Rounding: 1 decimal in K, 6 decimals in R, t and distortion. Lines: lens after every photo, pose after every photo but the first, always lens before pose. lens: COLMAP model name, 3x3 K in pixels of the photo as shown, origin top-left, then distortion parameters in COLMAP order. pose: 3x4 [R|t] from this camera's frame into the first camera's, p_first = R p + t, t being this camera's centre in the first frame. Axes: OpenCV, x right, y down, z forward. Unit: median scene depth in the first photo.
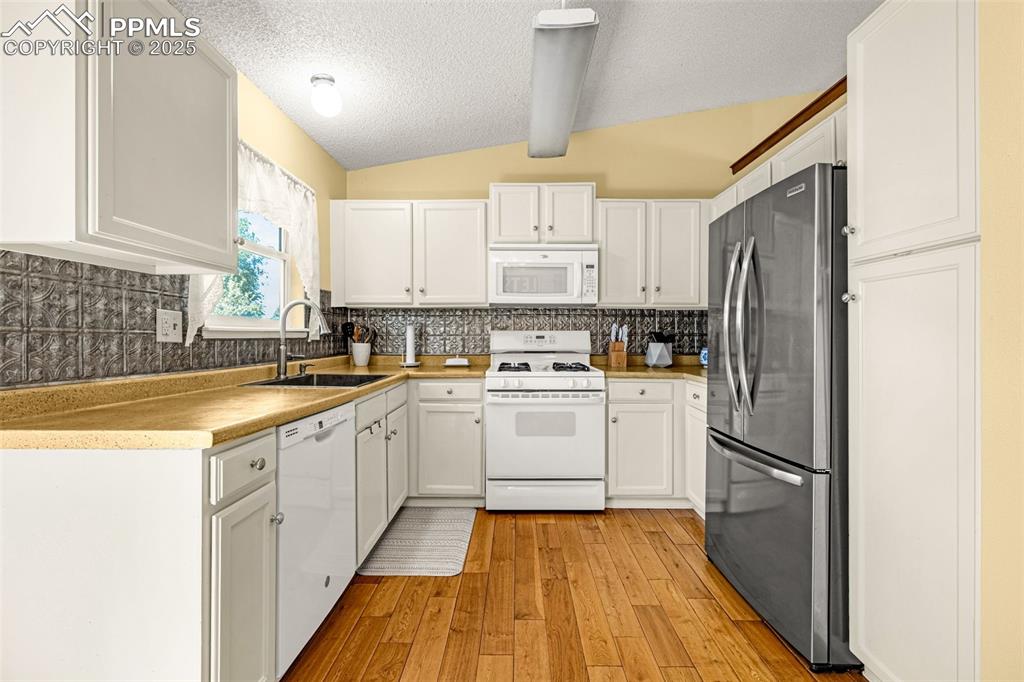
lens RADIAL K [[442.4, 0, 533.2], [0, 442.4, 334.7], [0, 0, 1]] dist [-0.001152, 0.001545]
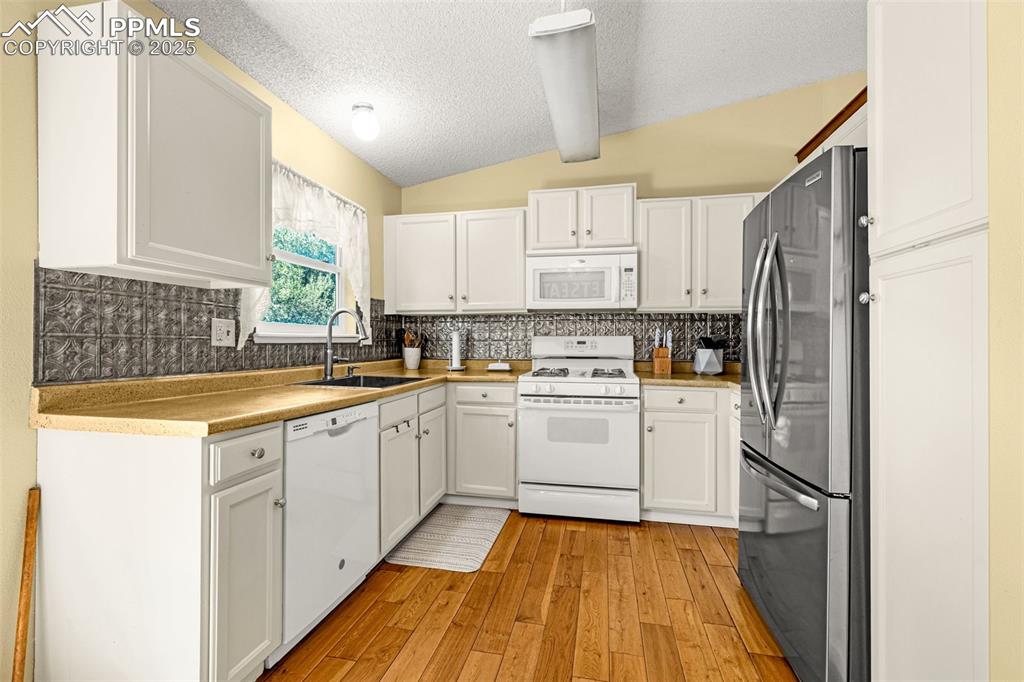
lens RADIAL K [[442.4, 0, 531.5], [0, 442.4, 338.7], [0, 0, 1]] dist [-0.001152, 0.001545]
pose [[0.980151, 0.000105, -0.198252, 0.155134], [-0.000681, 0.999996, -0.002839, -0.000380], [0.198251, 0.002917, 0.980147, 0.009587]]
